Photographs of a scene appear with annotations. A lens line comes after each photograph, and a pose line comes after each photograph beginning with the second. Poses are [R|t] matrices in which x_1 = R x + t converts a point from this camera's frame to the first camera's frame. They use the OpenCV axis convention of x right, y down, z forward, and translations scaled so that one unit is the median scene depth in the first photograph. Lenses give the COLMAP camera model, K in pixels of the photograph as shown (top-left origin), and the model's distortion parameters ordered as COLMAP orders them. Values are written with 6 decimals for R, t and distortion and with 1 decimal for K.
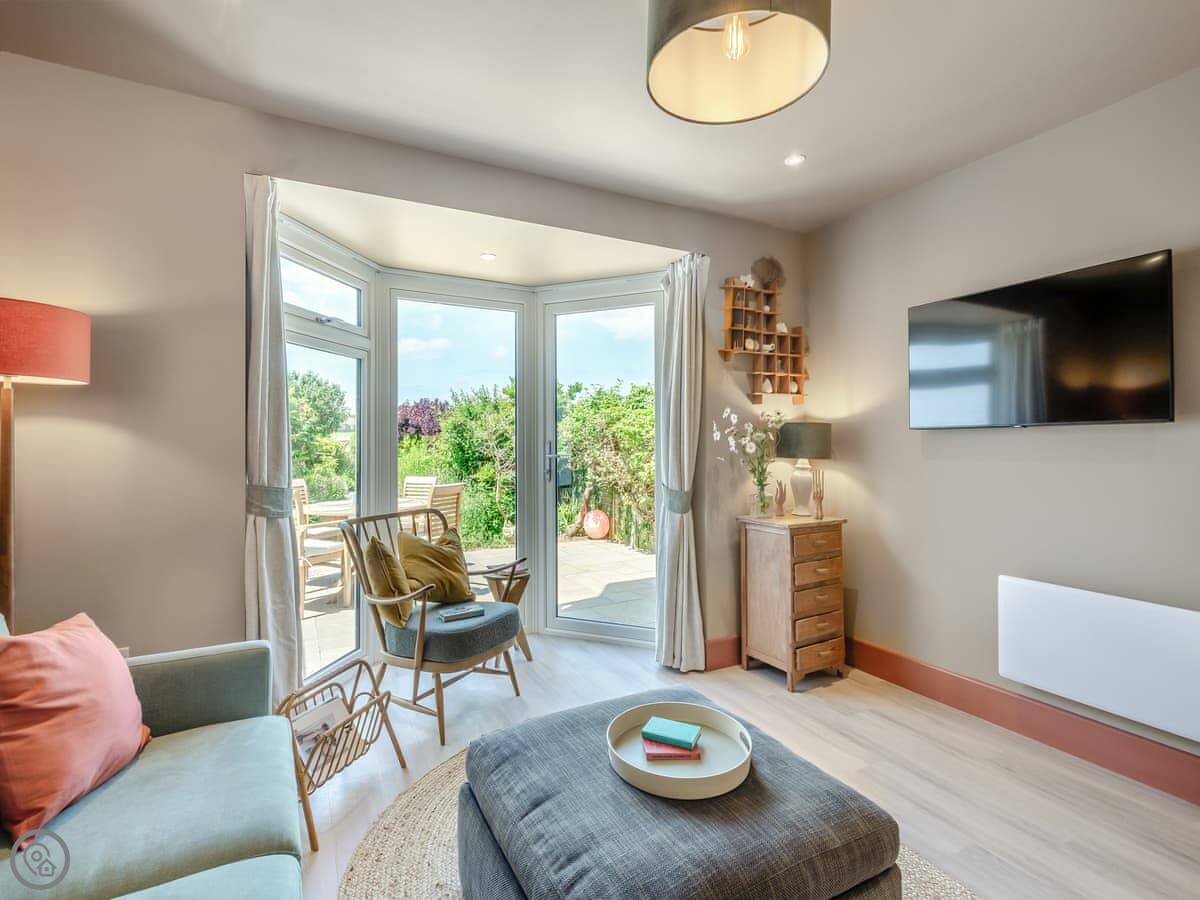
lens RADIAL K [[589.3, 0, 600.3], [0, 589.3, 443.6], [0, 0, 1]] dist [0.000107, 0.000432]
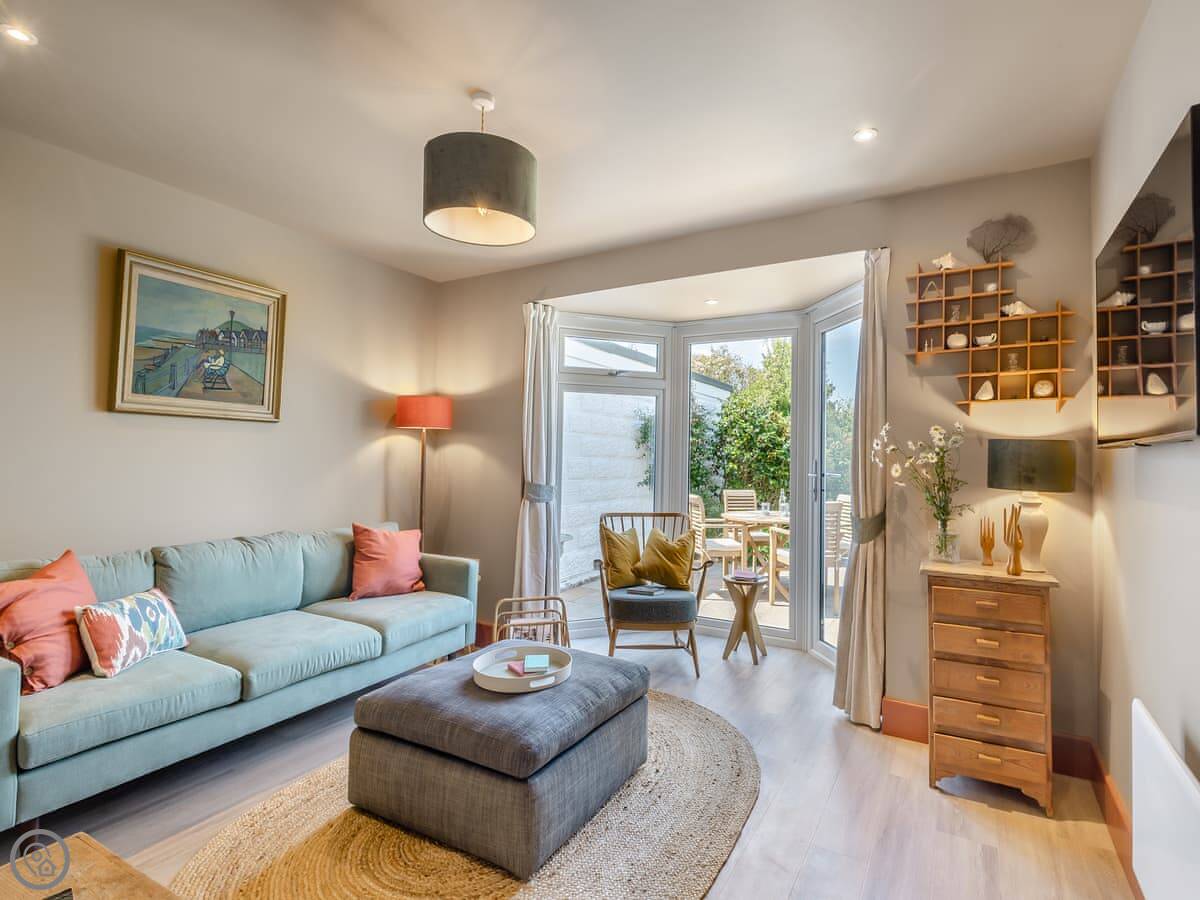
lens RADIAL K [[631.2, 0, 607.2], [0, 631.2, 445.6], [0, 0, 1]] dist [0.002840, 0.000499]
pose [[0.504760, -0.004218, -0.863249, 0.766528], [-0.019182, 0.999686, -0.016100, -0.006433], [0.863046, 0.024686, 0.504521, 0.184110]]
